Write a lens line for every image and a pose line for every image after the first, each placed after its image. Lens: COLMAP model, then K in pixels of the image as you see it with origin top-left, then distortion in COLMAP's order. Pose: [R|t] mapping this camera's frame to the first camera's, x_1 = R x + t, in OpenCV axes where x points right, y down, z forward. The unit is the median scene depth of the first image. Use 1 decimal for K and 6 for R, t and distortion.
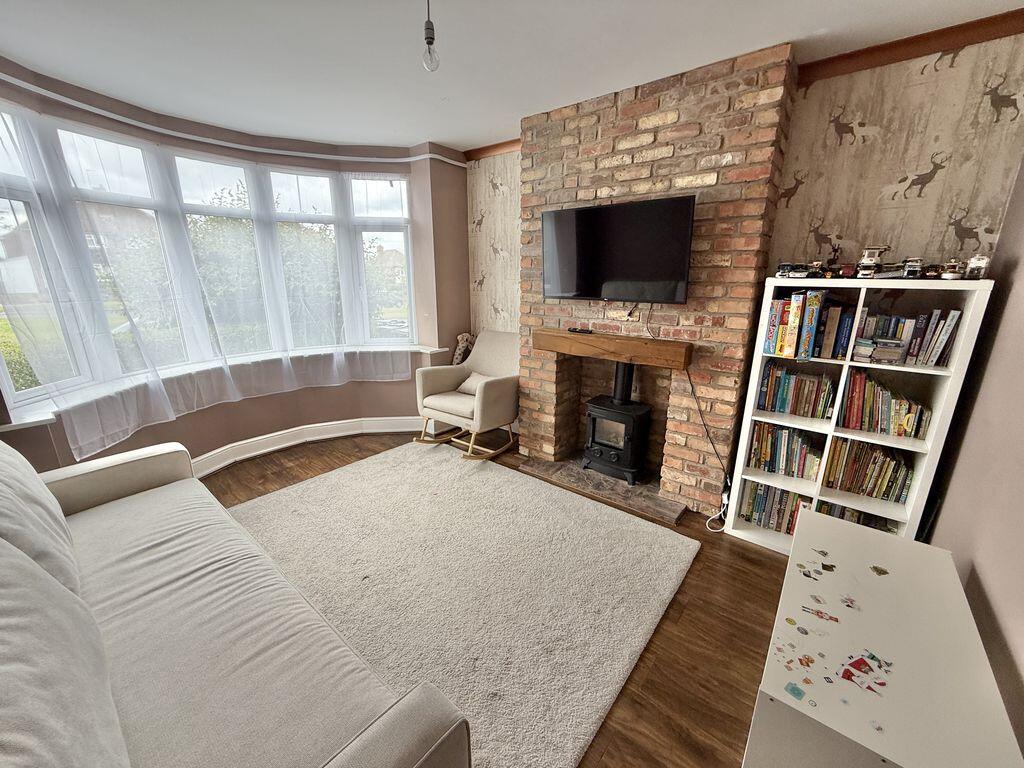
lens RADIAL K [[409.0, 0, 506.5], [0, 409.0, 385.6], [0, 0, 1]] dist [-0.004110, 0.000397]
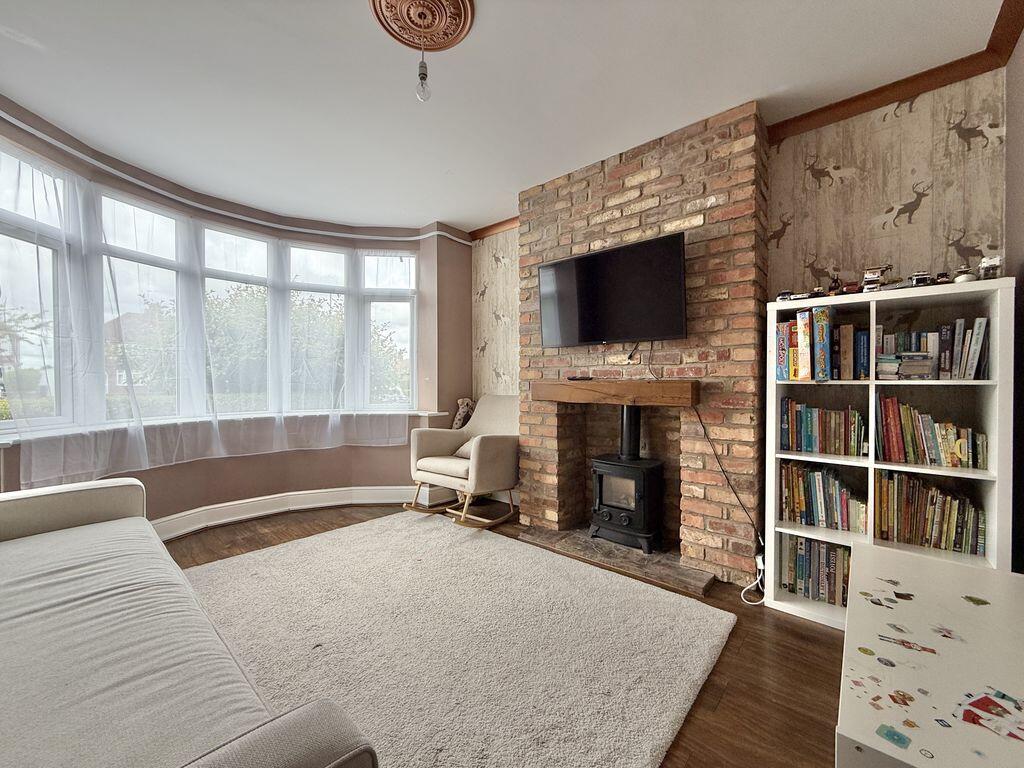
lens RADIAL K [[409.0, 0, 506.8], [0, 409.0, 385.1], [0, 0, 1]] dist [-0.004110, 0.000397]
pose [[0.999441, 0.000296, -0.033437, 0.048368], [-0.008949, 0.965851, -0.258945, 0.156491], [0.032218, 0.259099, 0.965313, 0.088082]]
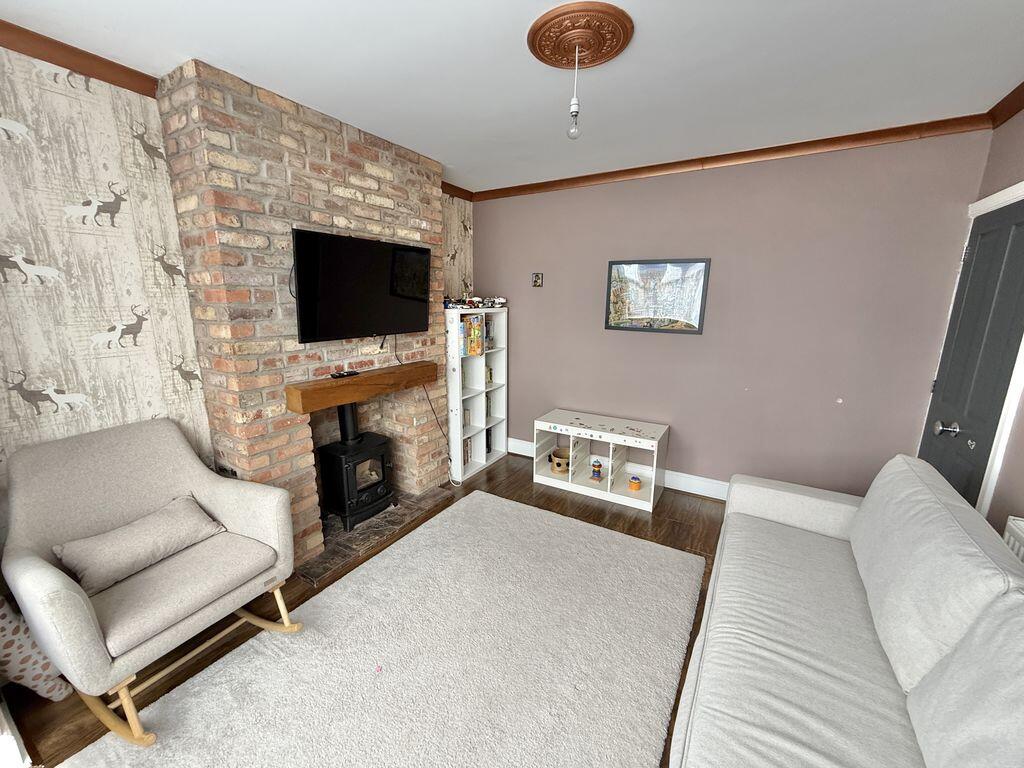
lens RADIAL K [[409.0, 0, 511.5], [0, 409.0, 385.4], [0, 0, 1]] dist [-0.004110, 0.000397]
pose [[-0.152009, -0.209900, 0.965834, -0.853081], [0.257357, 0.935076, 0.243720, -0.278345], [-0.954285, 0.285612, -0.088121, 0.895499]]
